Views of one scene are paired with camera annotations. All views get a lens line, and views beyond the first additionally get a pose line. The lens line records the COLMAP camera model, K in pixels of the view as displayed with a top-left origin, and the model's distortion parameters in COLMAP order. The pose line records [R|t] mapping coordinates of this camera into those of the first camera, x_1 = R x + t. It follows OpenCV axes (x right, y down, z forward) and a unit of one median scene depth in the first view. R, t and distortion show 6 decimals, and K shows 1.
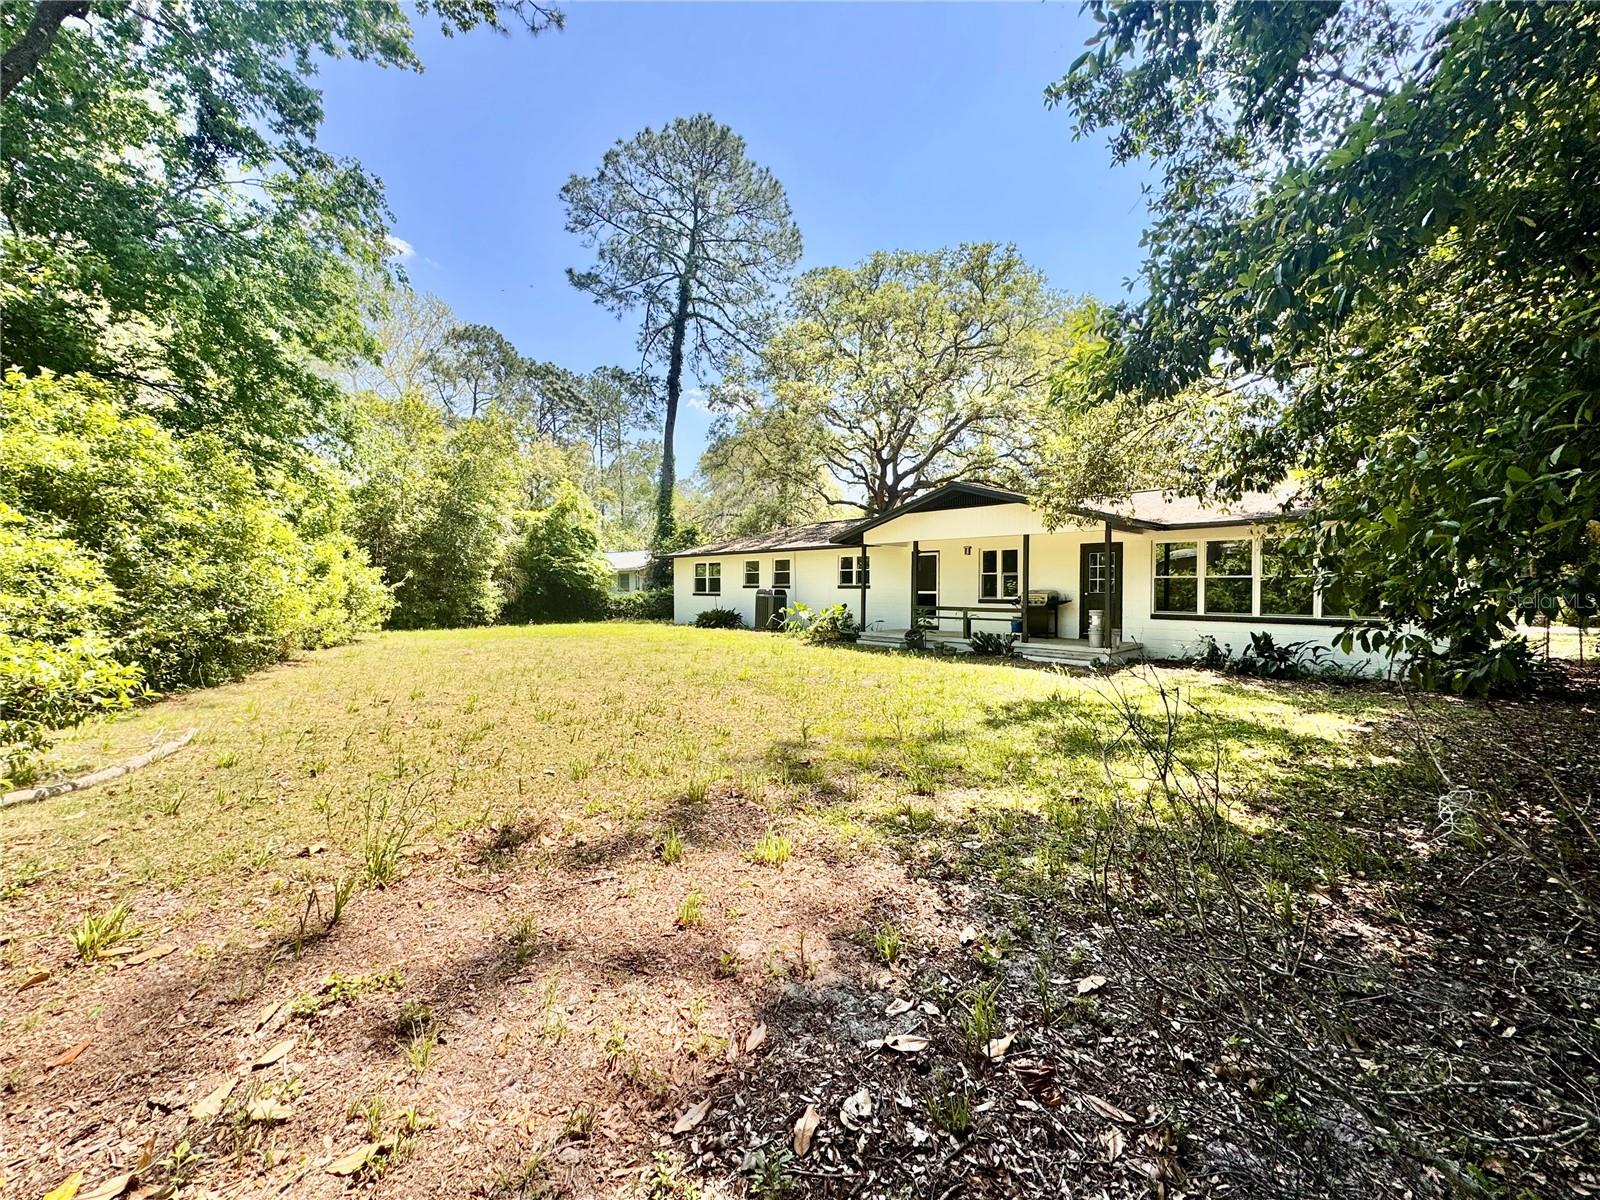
lens RADIAL K [[641.3, 0, 800.0], [0, 641.3, 600.0], [0, 0, 1]] dist [-0.002725, 0.000295]
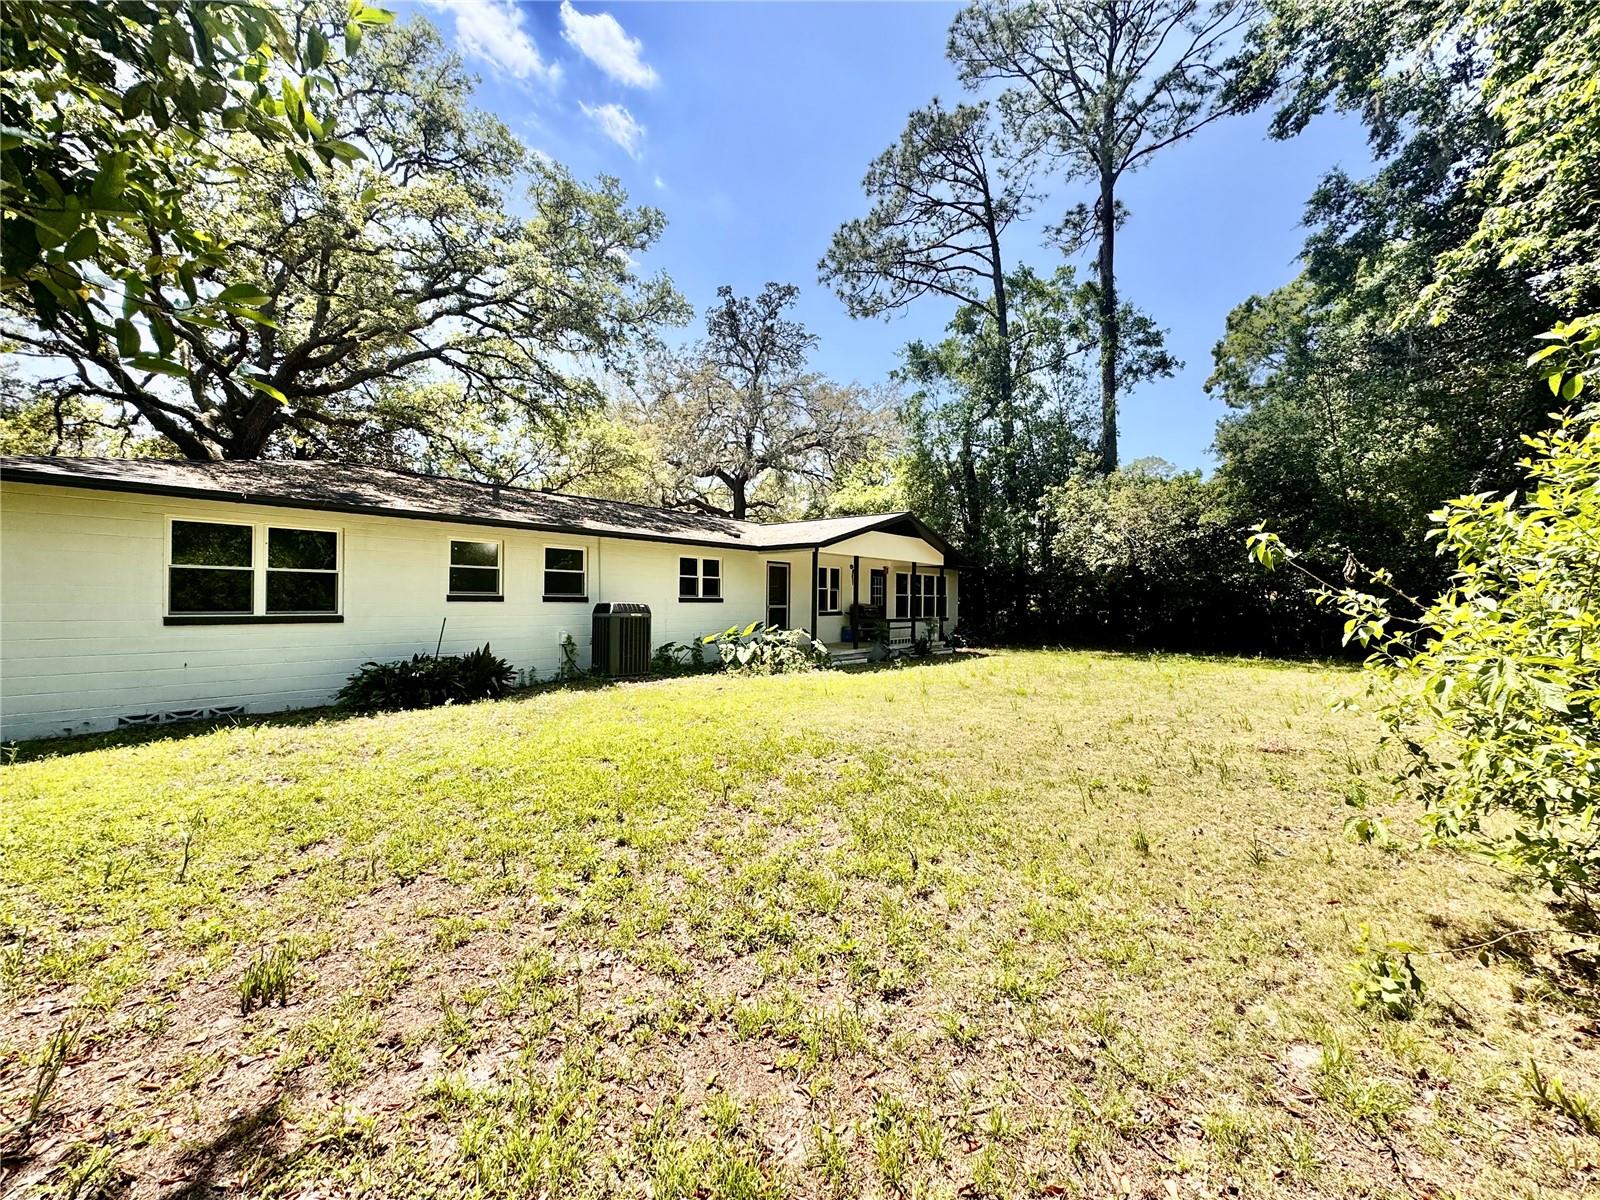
lens RADIAL K [[641.3, 0, 800.0], [0, 641.3, 600.0], [0, 0, 1]] dist [-0.002725, 0.000295]
pose [[-0.122635, -0.017178, 0.992303, -0.653964], [-0.004563, 0.999849, 0.016745, -0.033215], [-0.992441, -0.002475, -0.122694, 0.961261]]
